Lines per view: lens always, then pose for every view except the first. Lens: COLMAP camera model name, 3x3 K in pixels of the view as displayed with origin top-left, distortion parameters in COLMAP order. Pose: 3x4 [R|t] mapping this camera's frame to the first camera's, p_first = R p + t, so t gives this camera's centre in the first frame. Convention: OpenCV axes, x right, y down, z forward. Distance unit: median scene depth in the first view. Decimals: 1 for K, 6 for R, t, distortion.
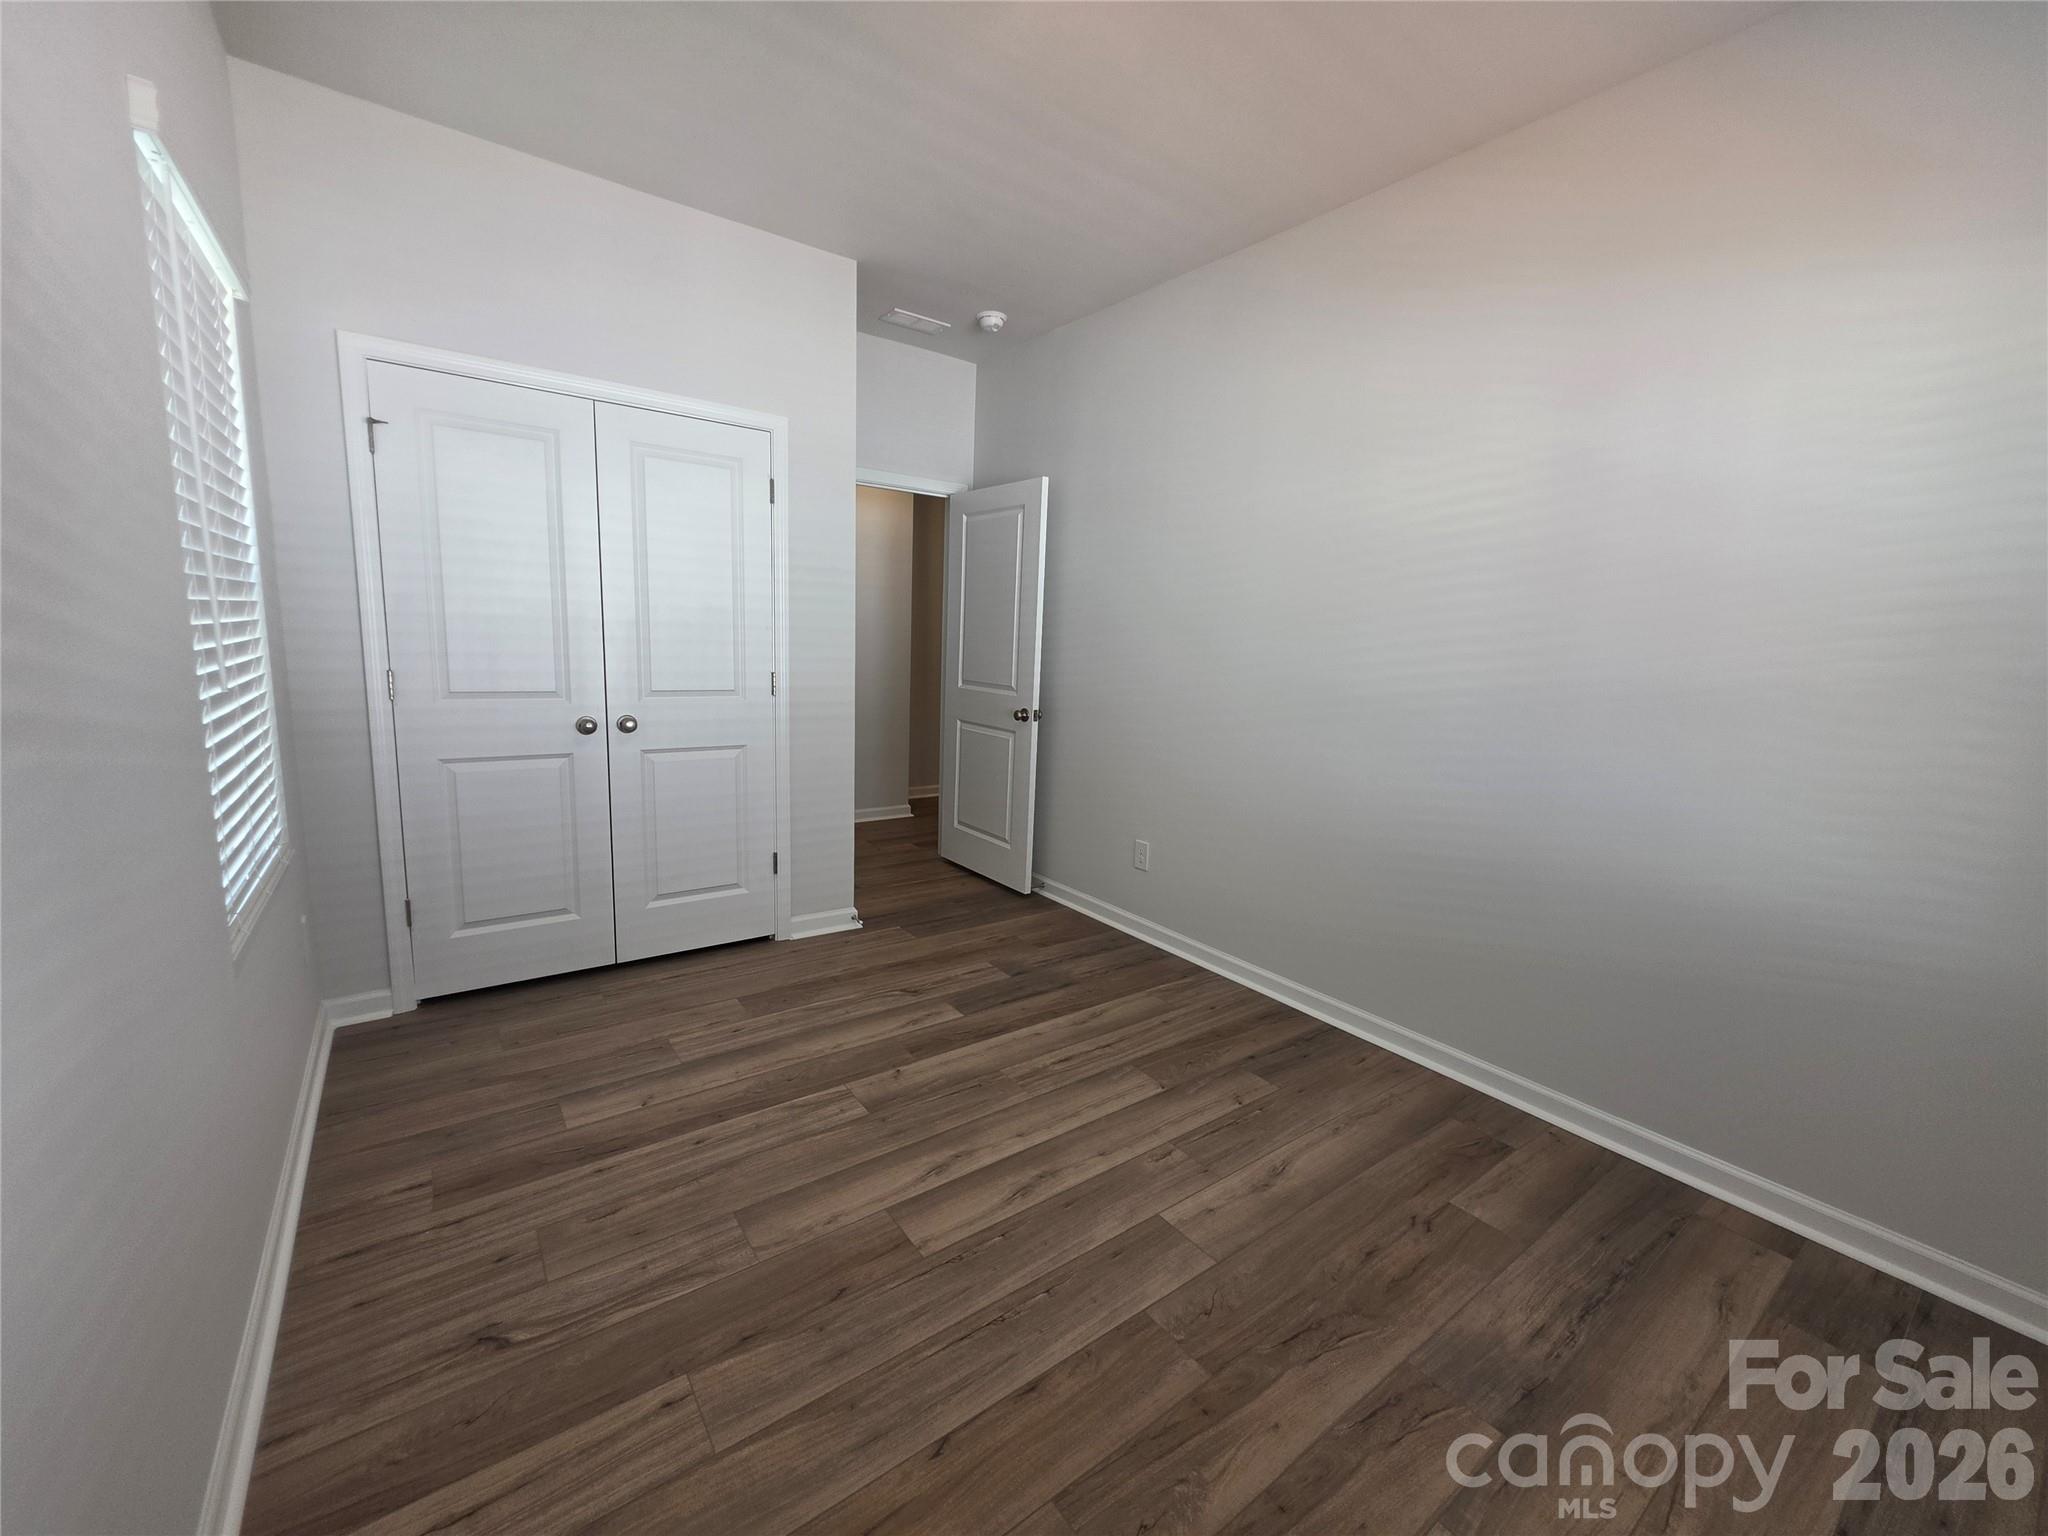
lens RADIAL K [[815.1, 0, 1044.4], [0, 815.1, 765.3], [0, 0, 1]] dist [-0.001495, -0.000094]
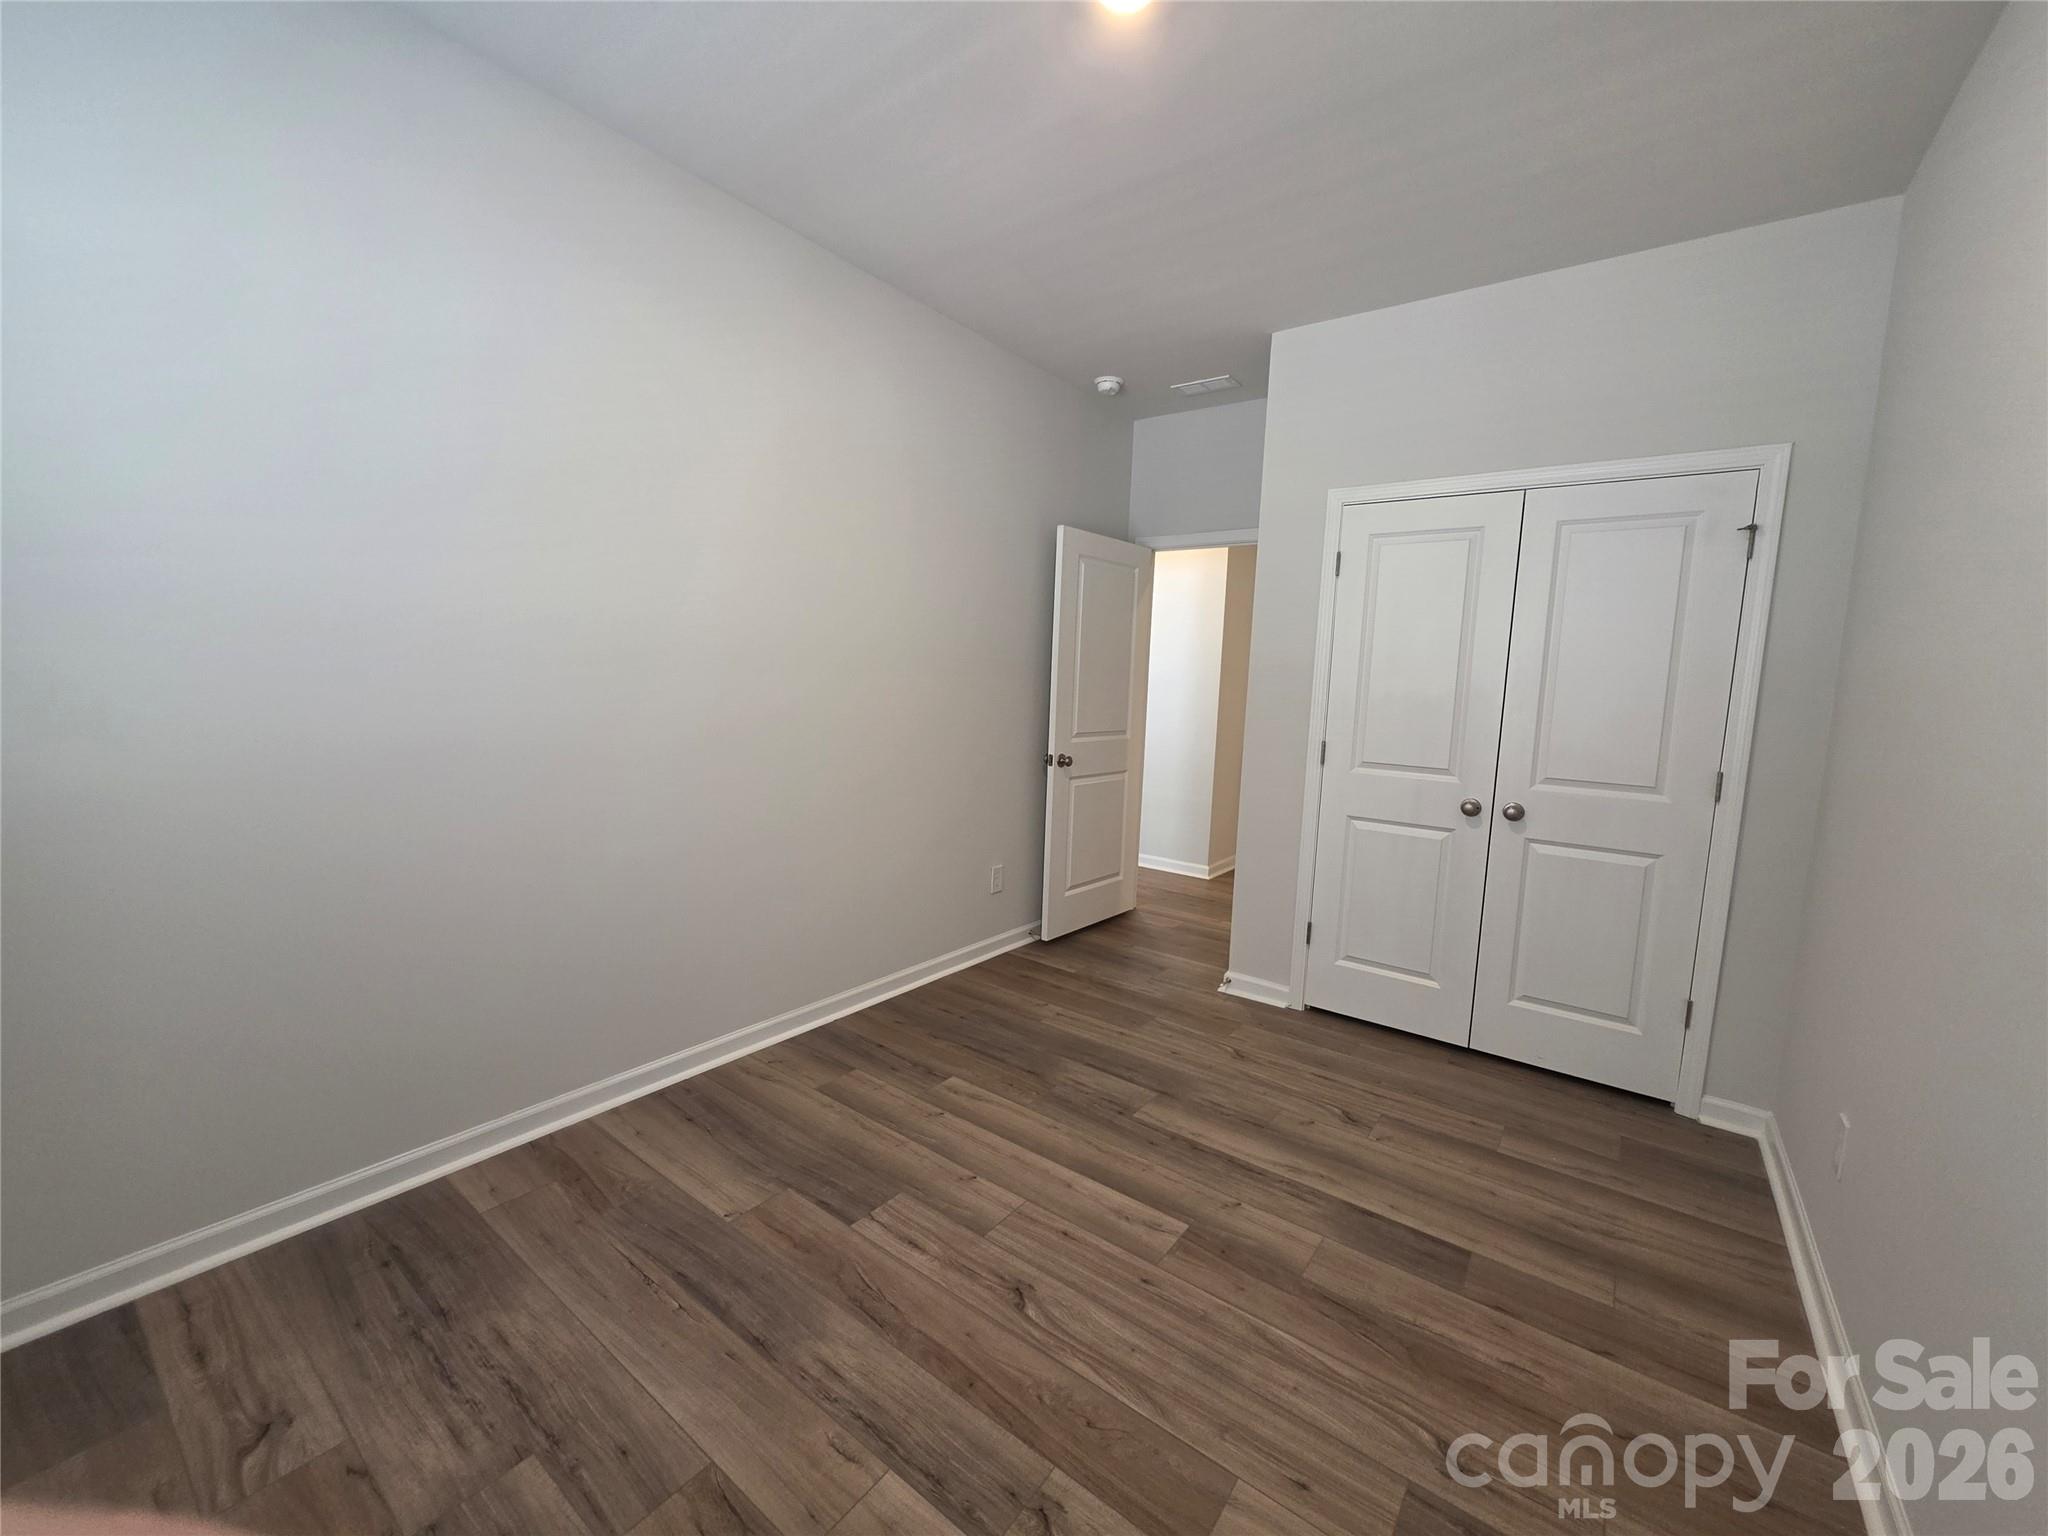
lens RADIAL K [[815.1, 0, 1044.4], [0, 815.1, 765.3], [0, 0, 1]] dist [-0.001495, -0.000094]
pose [[0.293948, 0.070941, -0.953185, 0.263570], [-0.179181, 0.983652, 0.017952, -0.019855], [0.938876, 0.165516, 0.301853, 0.186991]]
